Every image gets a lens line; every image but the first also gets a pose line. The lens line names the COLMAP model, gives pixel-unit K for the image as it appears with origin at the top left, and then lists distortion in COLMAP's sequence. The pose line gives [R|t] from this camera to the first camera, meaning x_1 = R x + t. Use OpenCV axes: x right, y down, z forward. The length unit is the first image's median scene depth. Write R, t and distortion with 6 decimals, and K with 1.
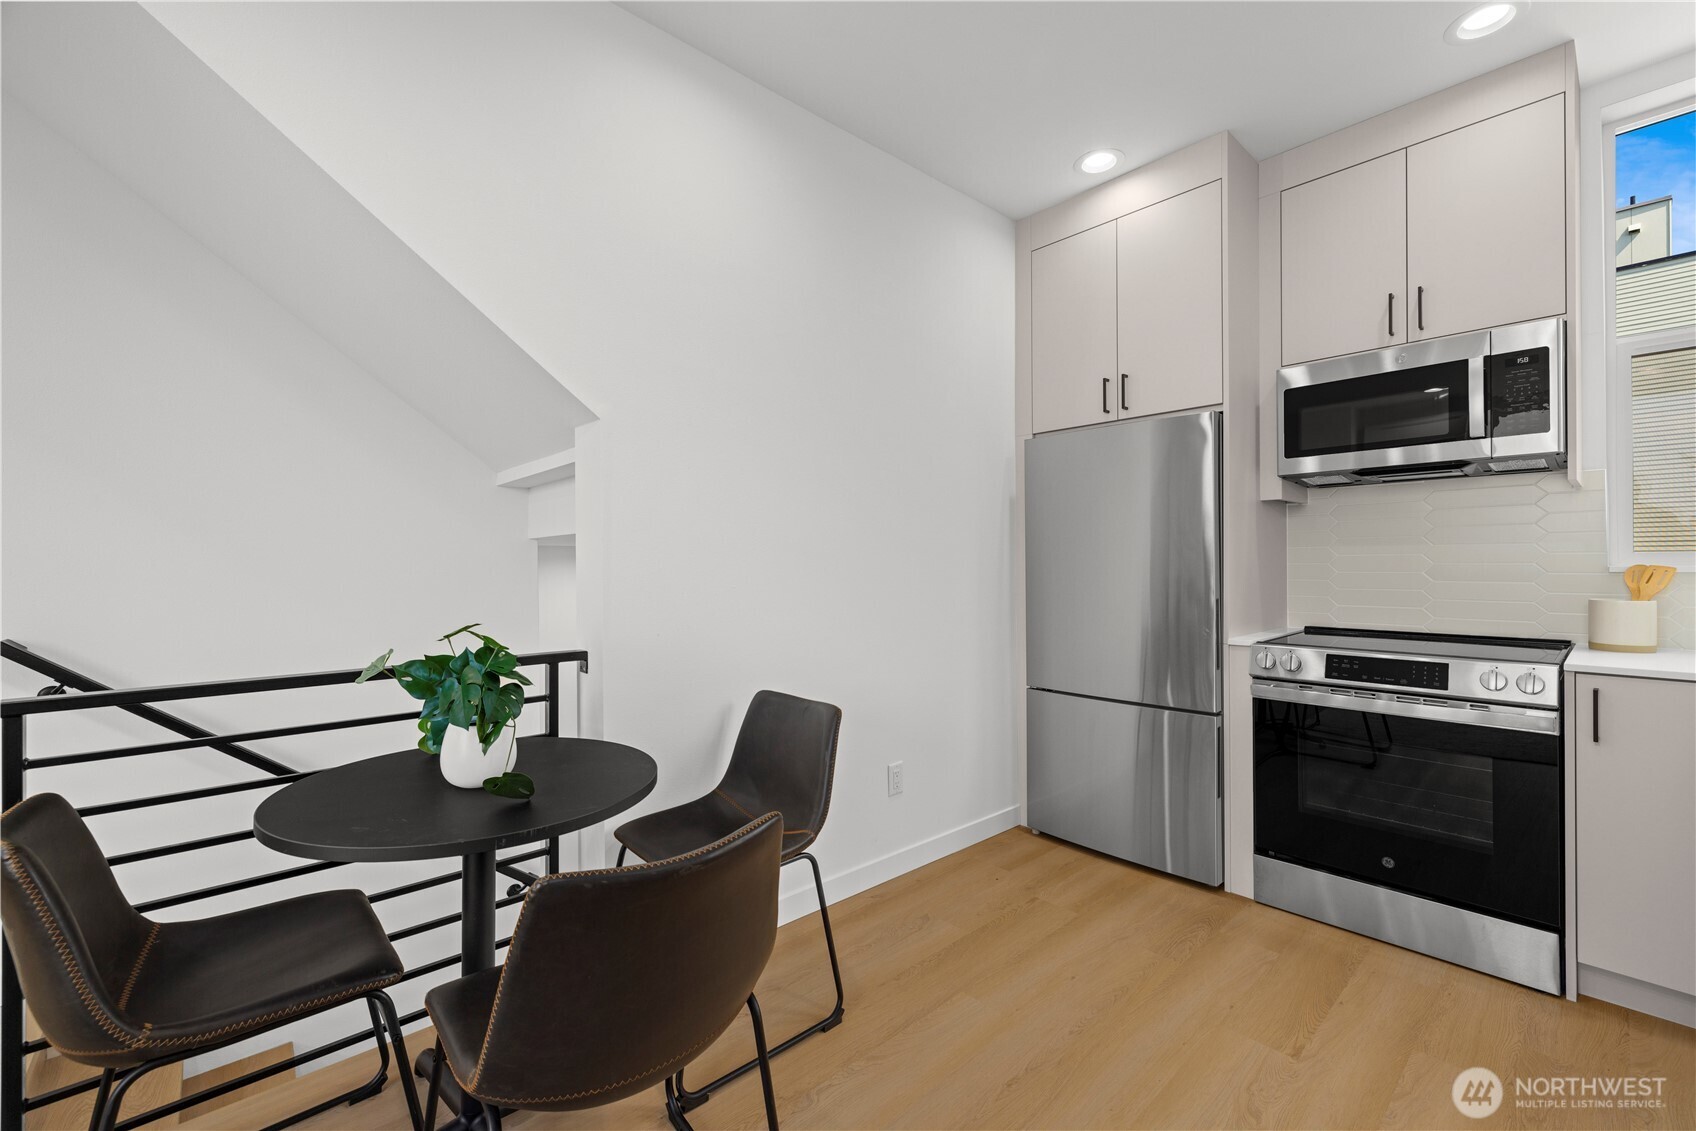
lens RADIAL K [[707.3, 0, 856.1], [0, 707.3, 563.6], [0, 0, 1]] dist [-0.000821, -0.000276]
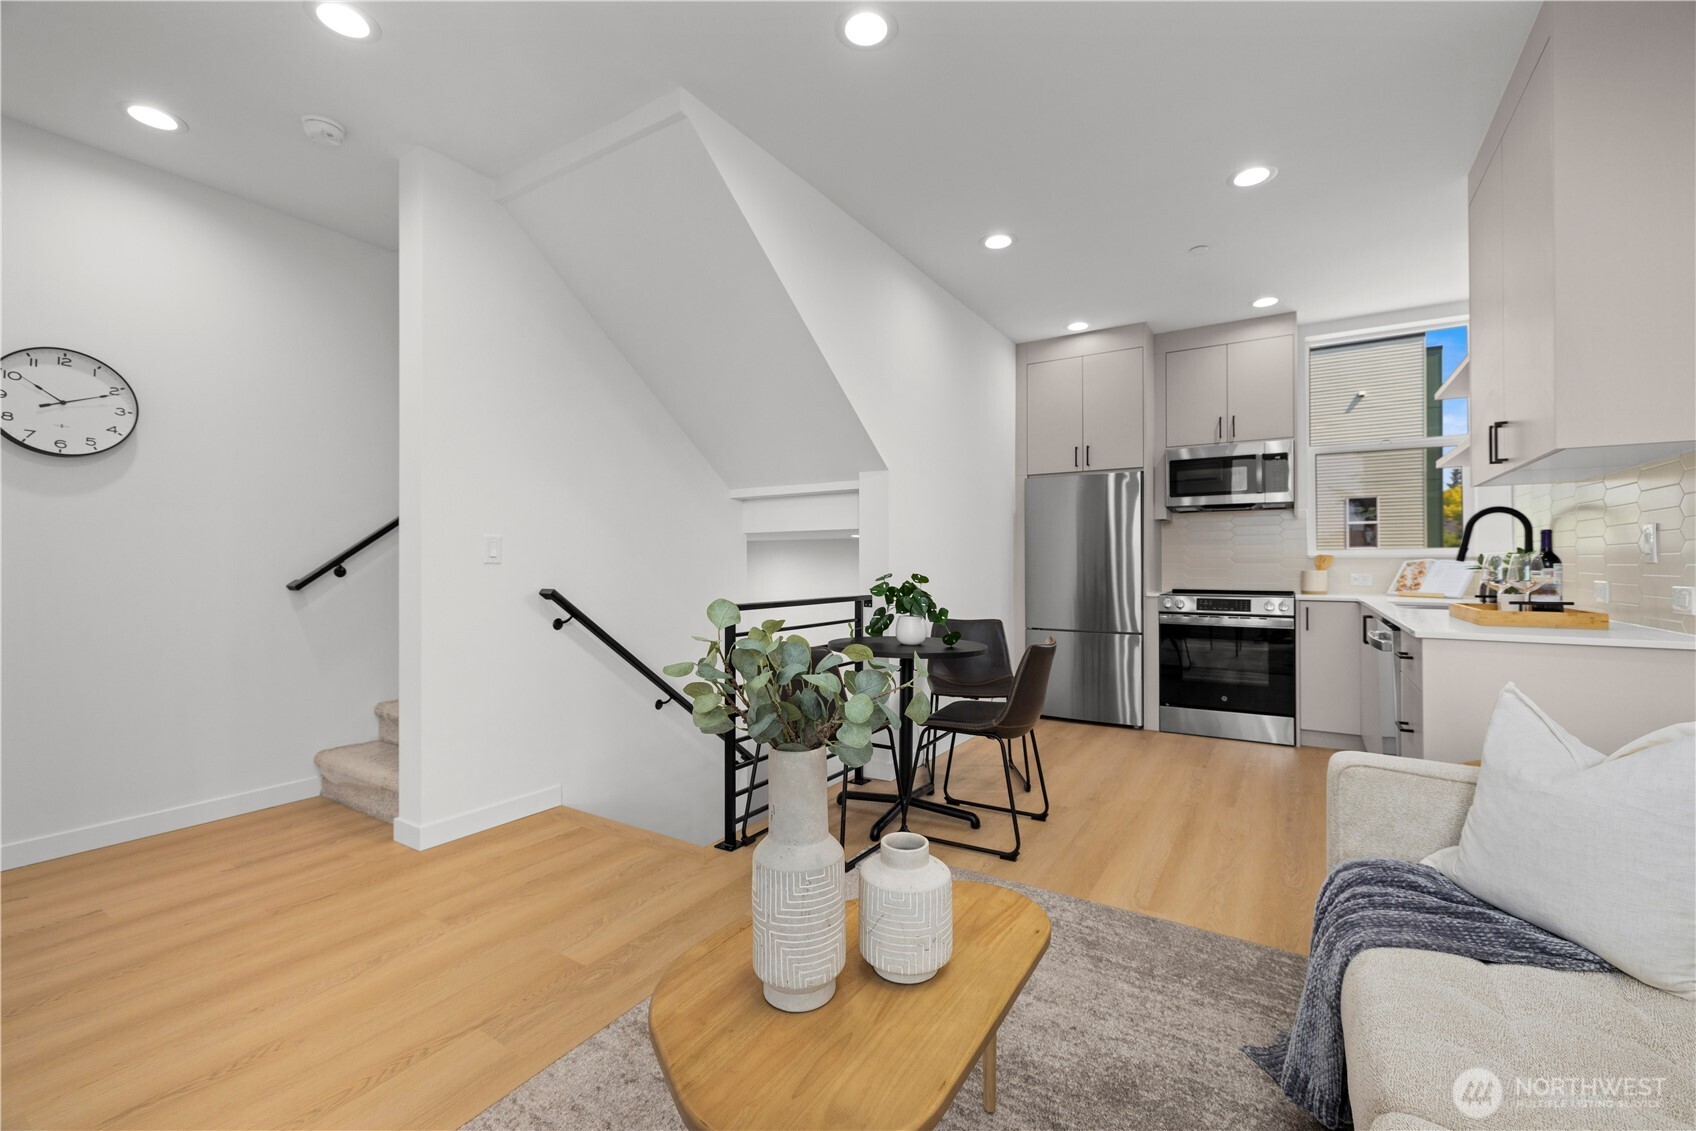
lens RADIAL K [[707.3, 0, 856.0], [0, 707.3, 557.4], [0, 0, 1]] dist [-0.000821, -0.000276]
pose [[0.962018, 0.009574, 0.272819, -0.807873], [-0.006888, 0.999918, -0.010803, 0.042026], [-0.272901, 0.008513, 0.962005, -0.660228]]
